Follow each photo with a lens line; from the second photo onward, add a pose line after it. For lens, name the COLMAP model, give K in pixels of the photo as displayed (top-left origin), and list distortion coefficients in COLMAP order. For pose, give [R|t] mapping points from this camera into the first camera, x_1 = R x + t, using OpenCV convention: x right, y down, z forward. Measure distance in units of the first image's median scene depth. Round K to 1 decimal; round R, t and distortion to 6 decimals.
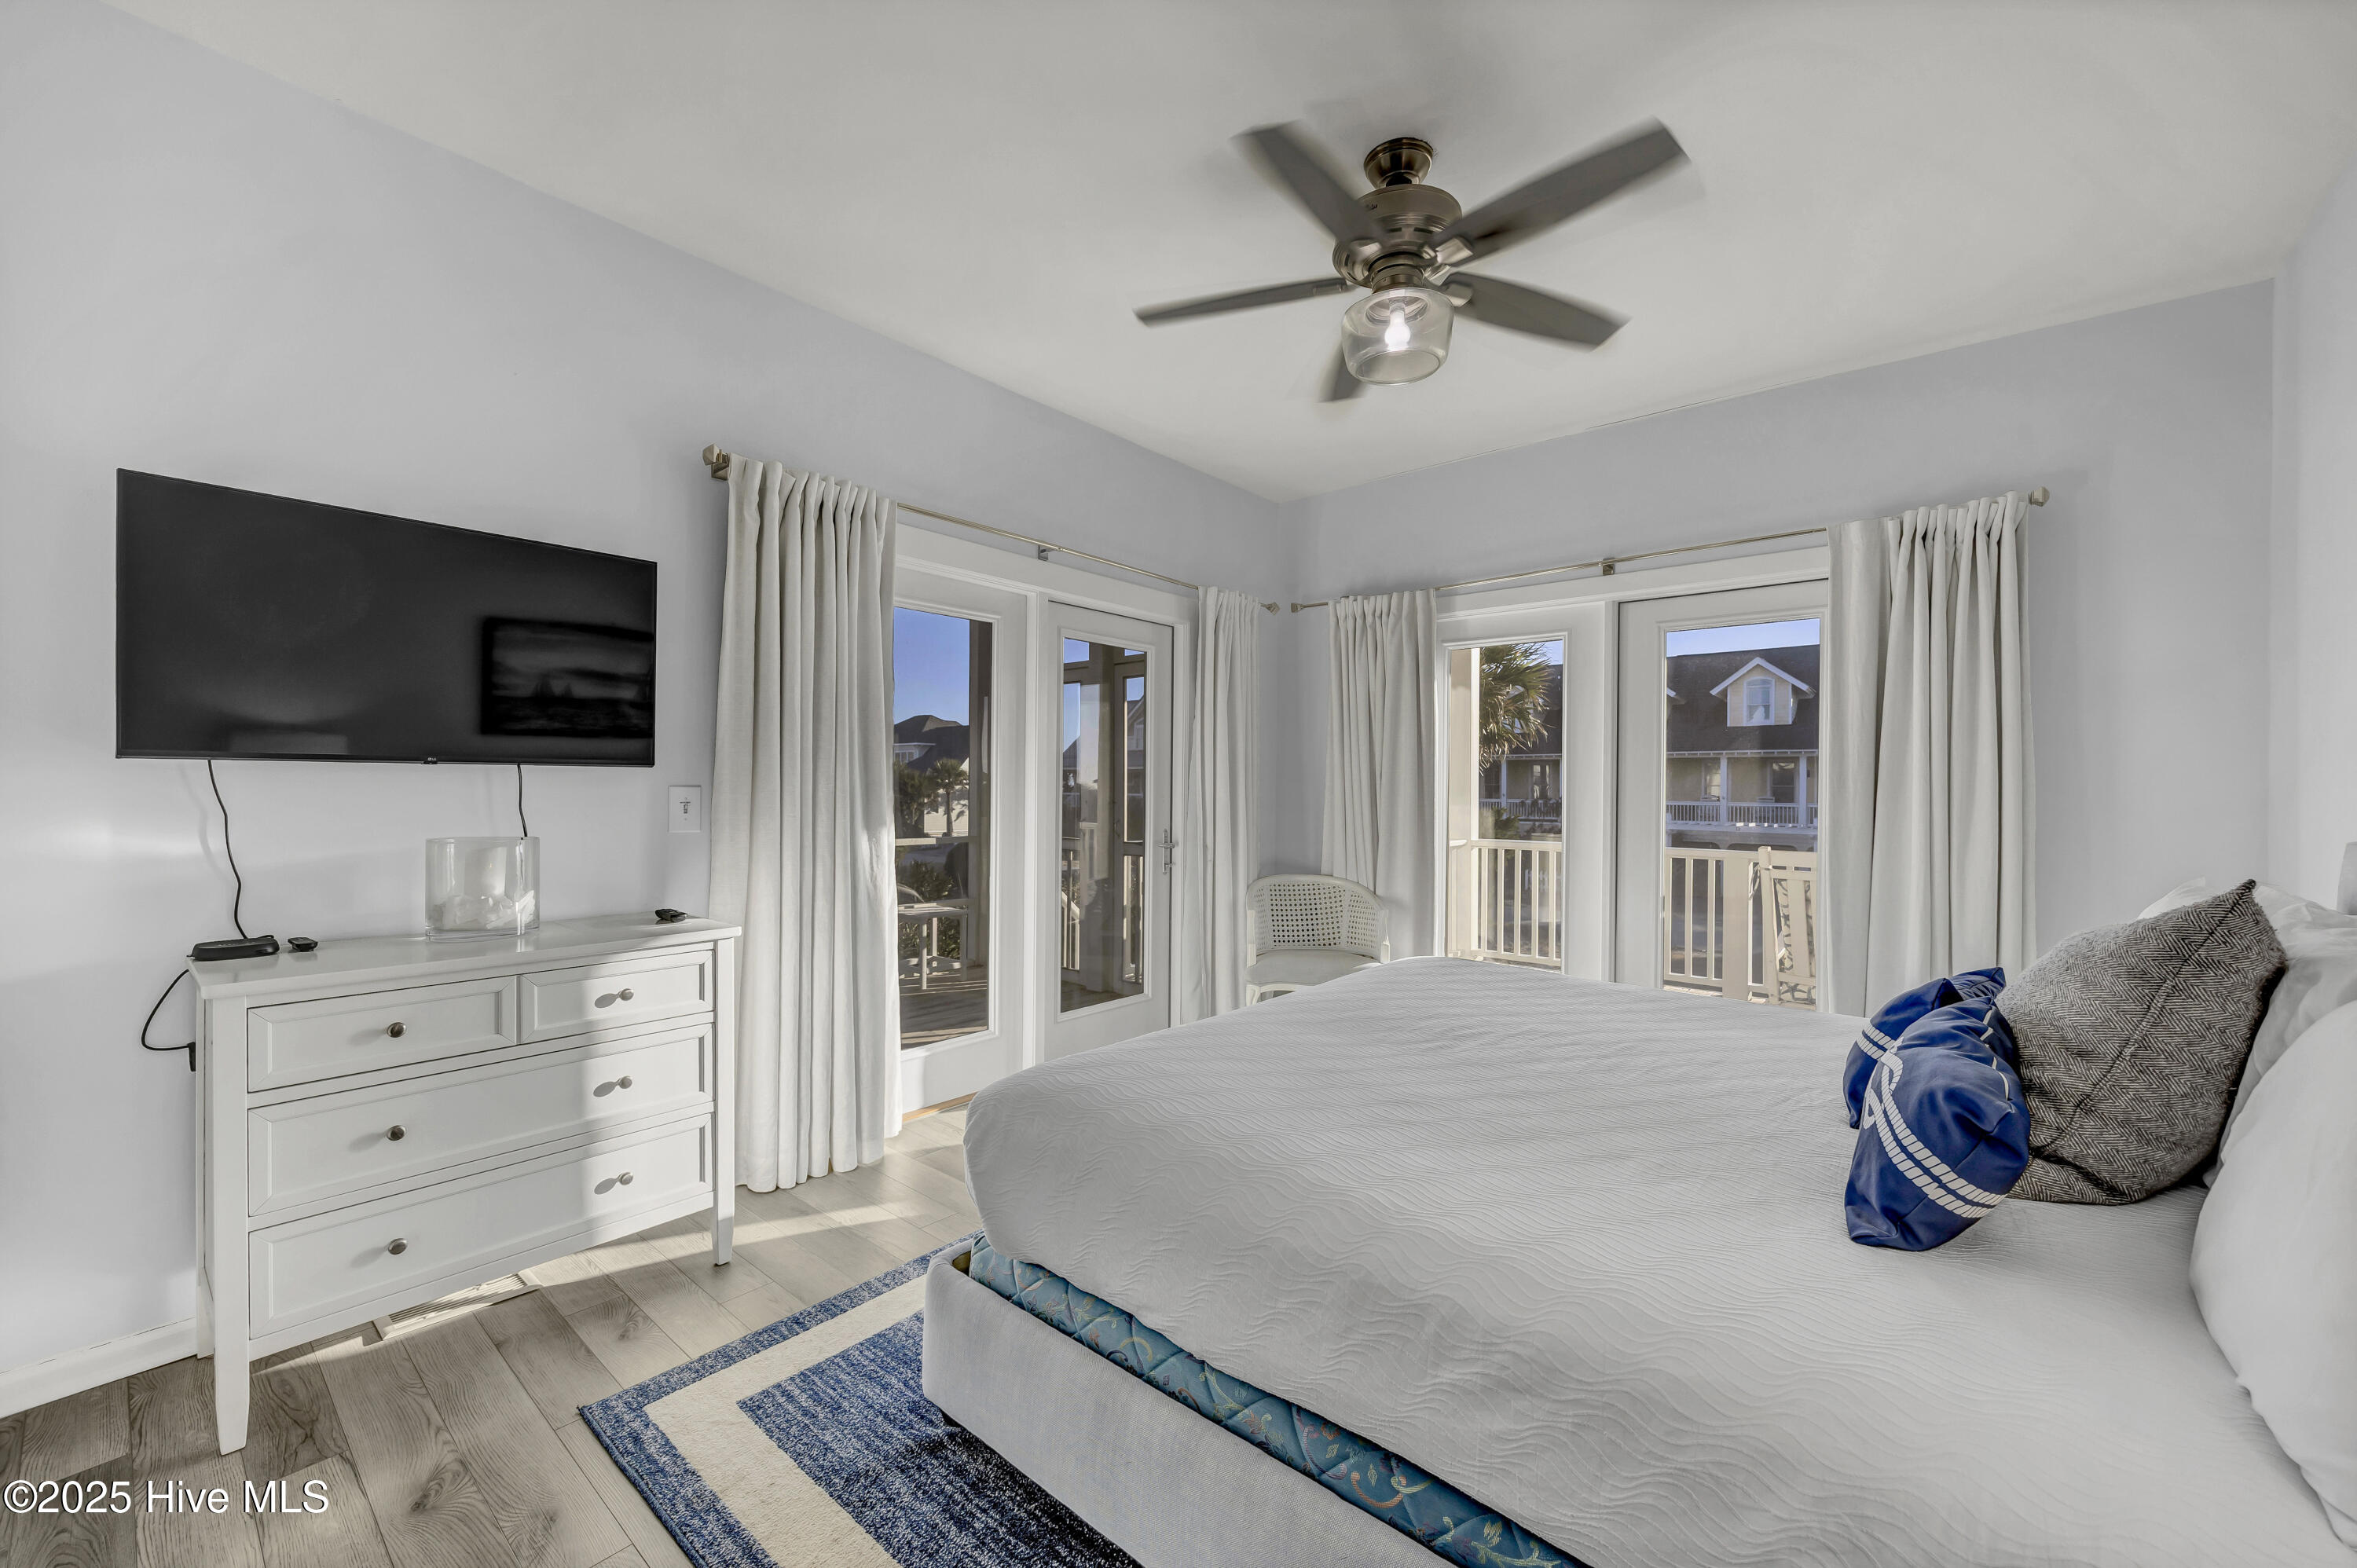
lens RADIAL K [[913.6, 0, 1178.5], [0, 913.6, 785.1], [0, 0, 1]] dist [0.000915, -0.000430]
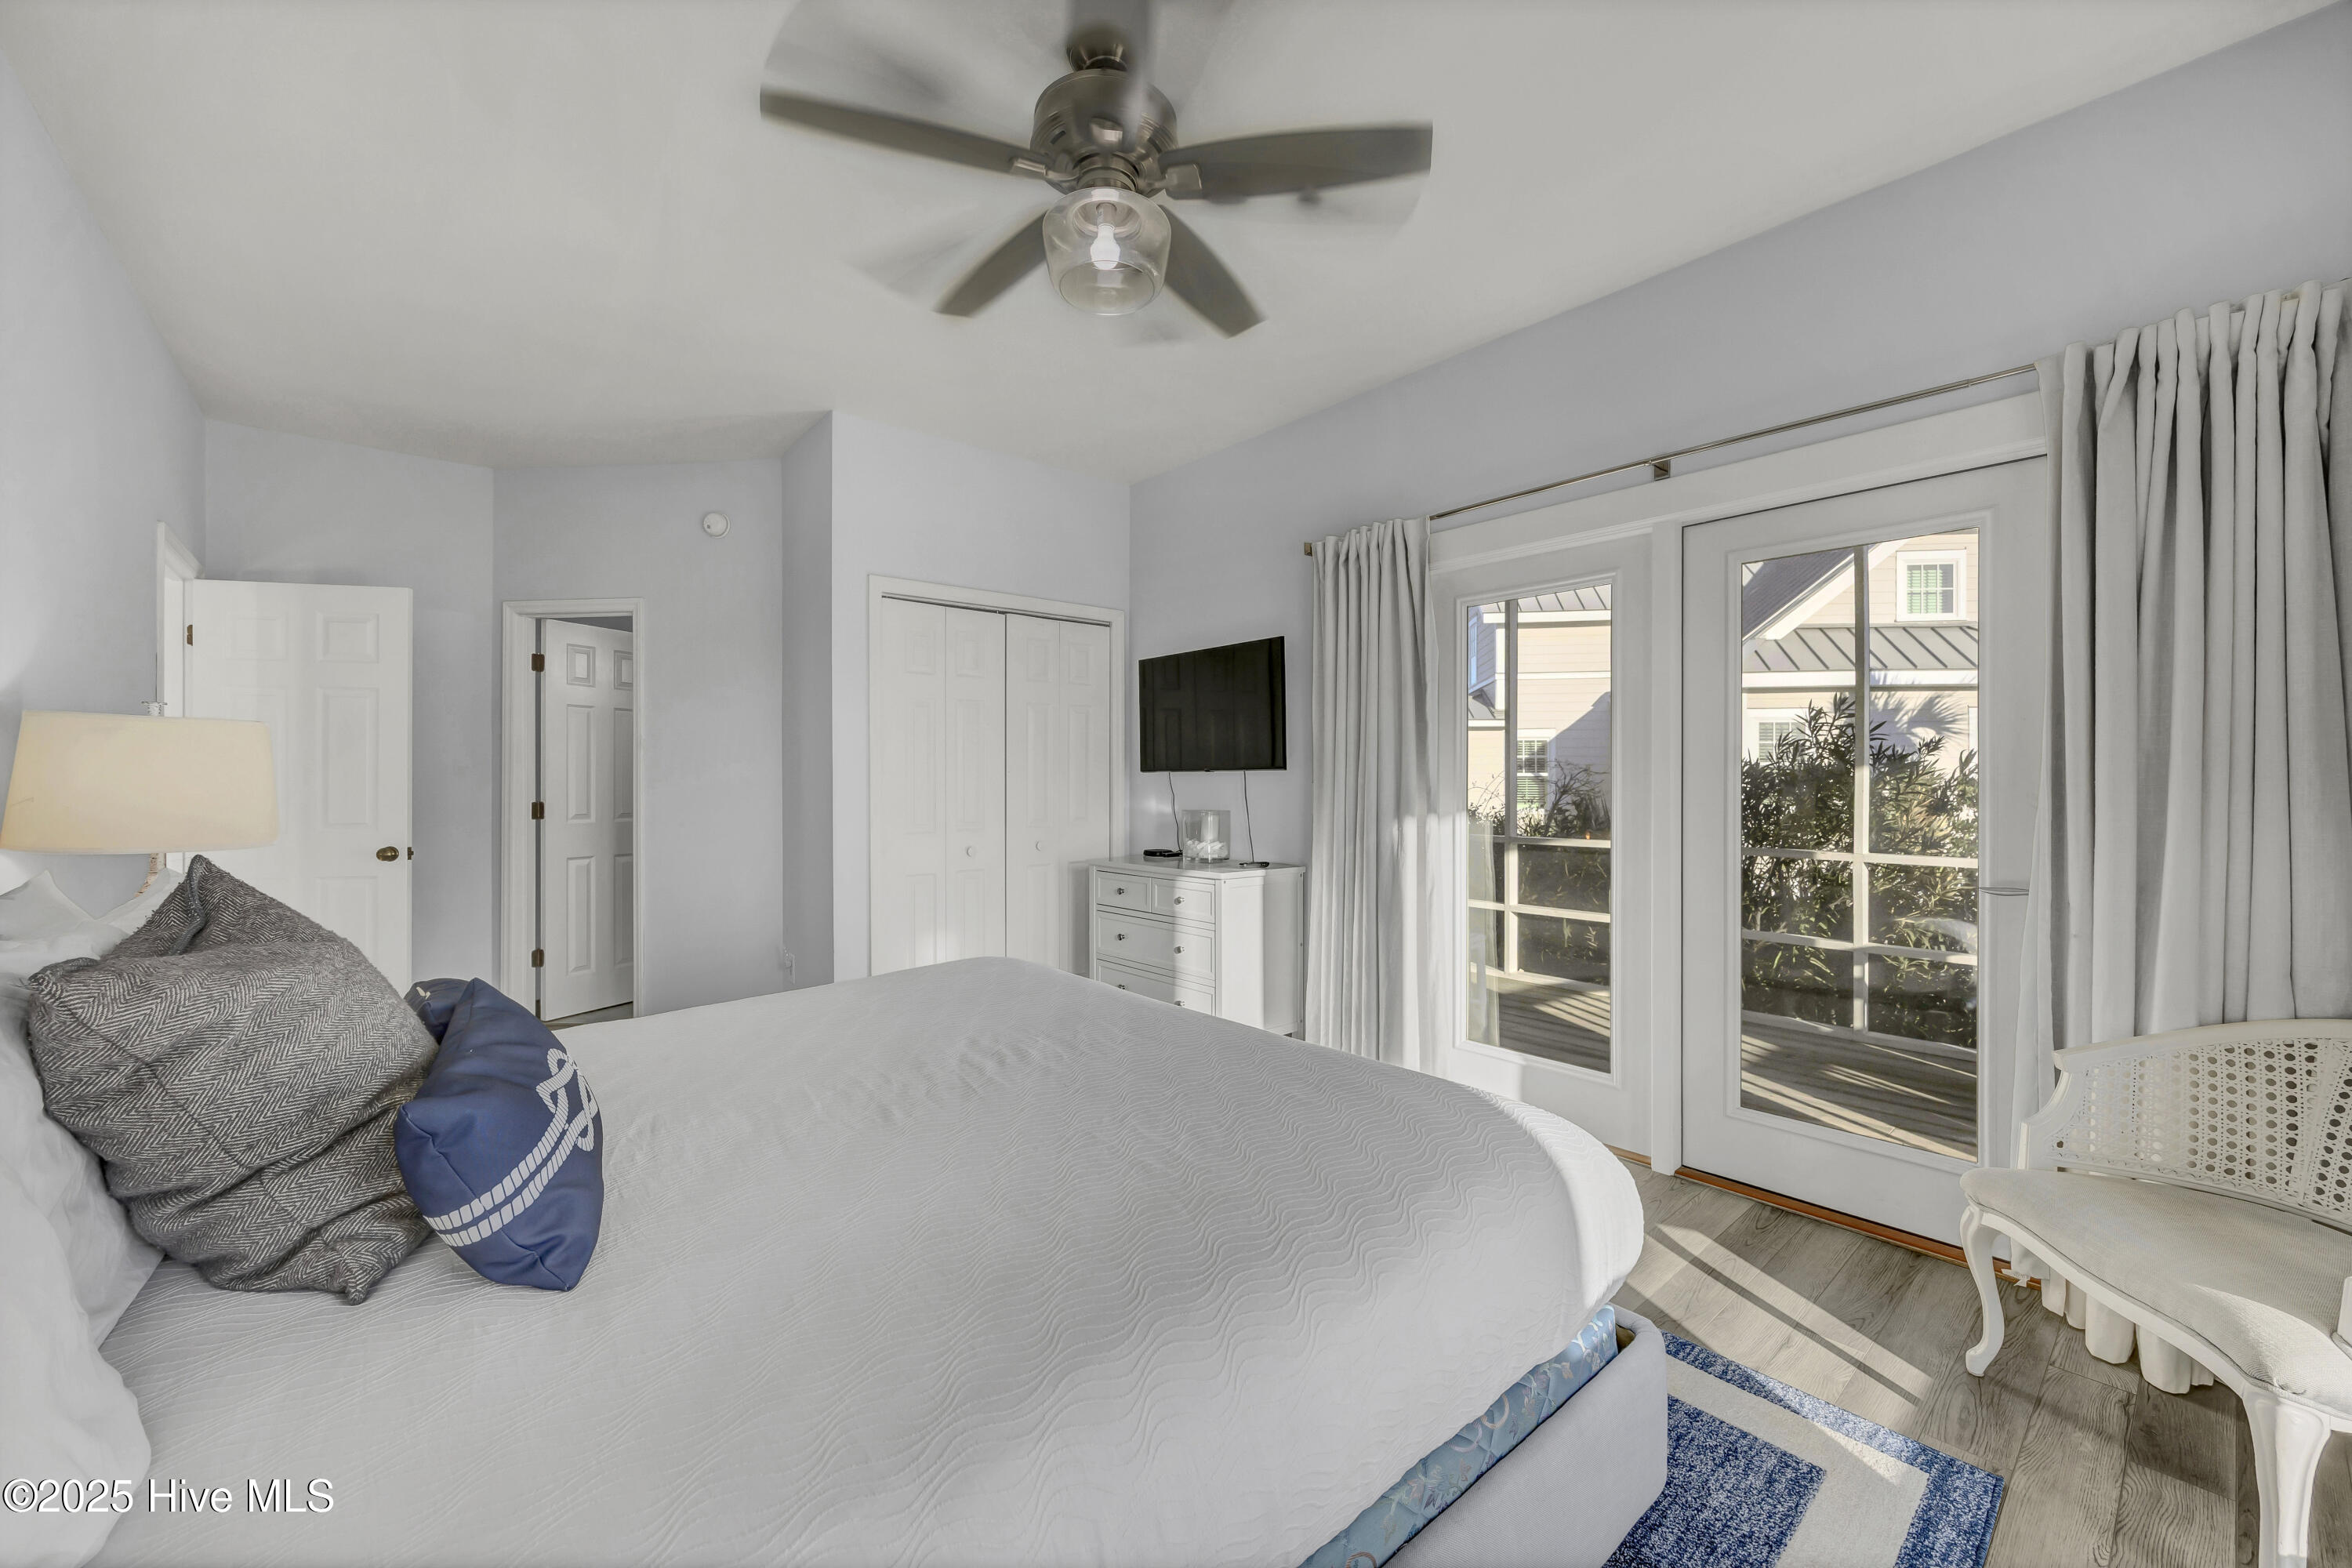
lens RADIAL K [[911.8, 0, 1175.3], [0, 911.8, 784.6], [0, 0, 1]] dist [0.000915, -0.000430]
pose [[-0.153578, 0.003402, -0.988131, 1.164077], [0.004473, 0.999986, 0.002747, -0.000822], [0.988126, -0.003998, -0.153591, 1.276885]]
